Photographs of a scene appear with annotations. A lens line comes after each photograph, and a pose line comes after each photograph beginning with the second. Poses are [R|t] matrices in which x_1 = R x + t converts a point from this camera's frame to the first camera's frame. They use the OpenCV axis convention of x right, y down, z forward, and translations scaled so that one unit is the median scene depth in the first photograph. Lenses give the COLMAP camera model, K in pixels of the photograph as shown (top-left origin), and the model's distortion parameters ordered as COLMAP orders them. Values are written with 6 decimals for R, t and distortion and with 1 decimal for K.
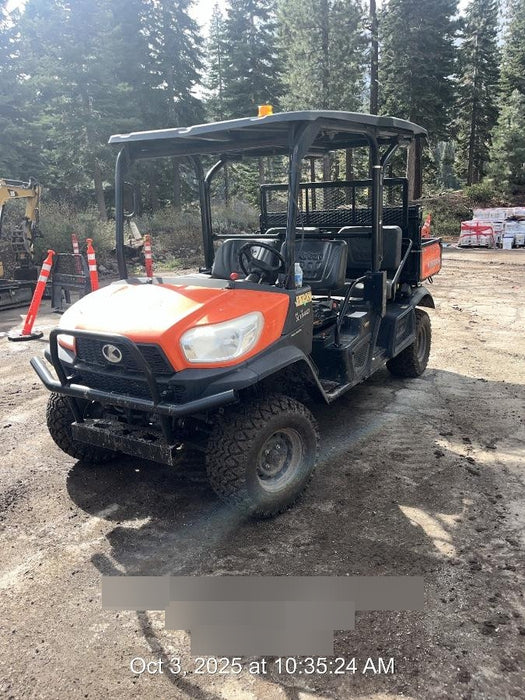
lens RADIAL K [[529.3, 0, 274.1], [0, 529.3, 357.1], [0, 0, 1]] dist [0.043343, -0.072403]
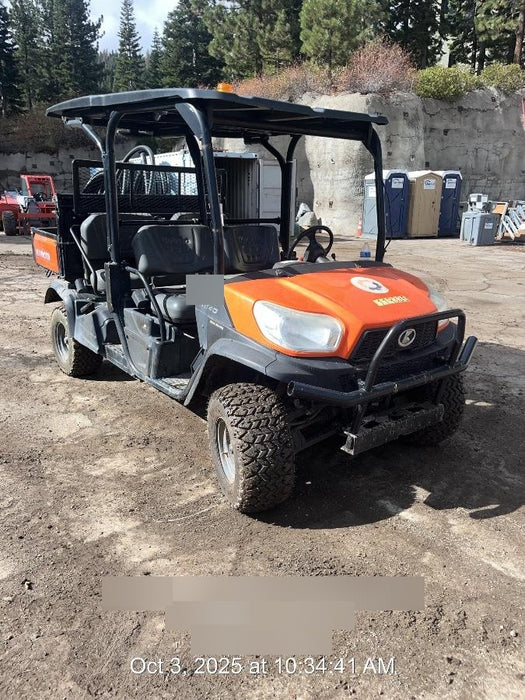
lens RADIAL K [[529.3, 0, 262.2], [0, 529.3, 346.2], [0, 0, 1]] dist [0.043343, -0.072403]
pose [[0.378694, -0.216567, 0.899828, -1.156371], [0.218877, 0.965615, 0.140286, -0.168395], [-0.899268, 0.143826, 0.413074, 0.741489]]
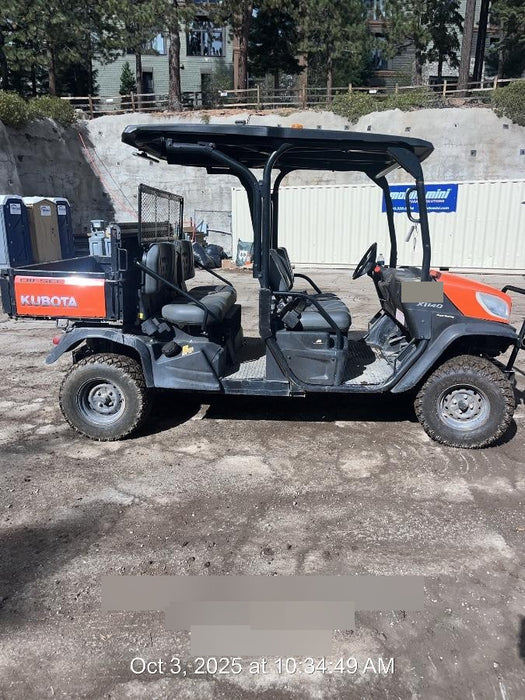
lens RADIAL K [[529.3, 0, 268.1], [0, 529.3, 349.2], [0, 0, 1]] dist [0.043343, -0.072403]
pose [[-0.465881, -0.169558, 0.868450, -1.229843], [0.247599, 0.917280, 0.311917, -0.490973], [-0.849500, 0.360343, -0.385360, 1.977461]]
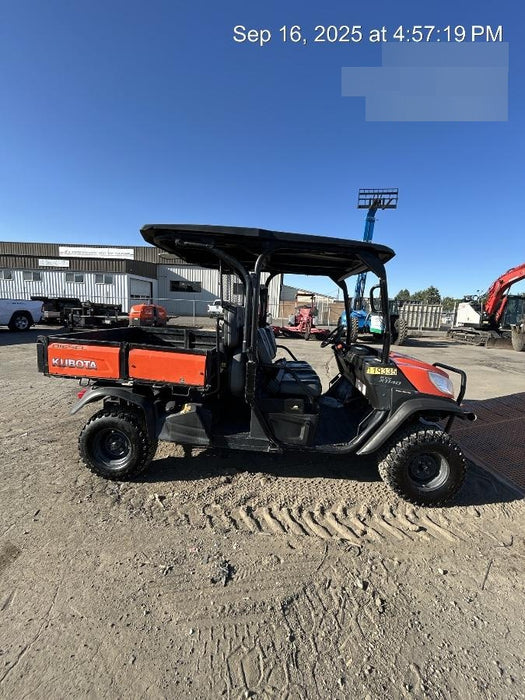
lens RADIAL K [[529.3, 0, 262.0], [0, 529.3, 353.6], [0, 0, 1]] dist [0.043343, -0.072403]
pose [[-0.482564, -0.061468, 0.873701, -1.419670], [0.204208, 0.962147, 0.180479, -0.517624], [-0.851722, 0.265509, -0.451745, 2.087110]]
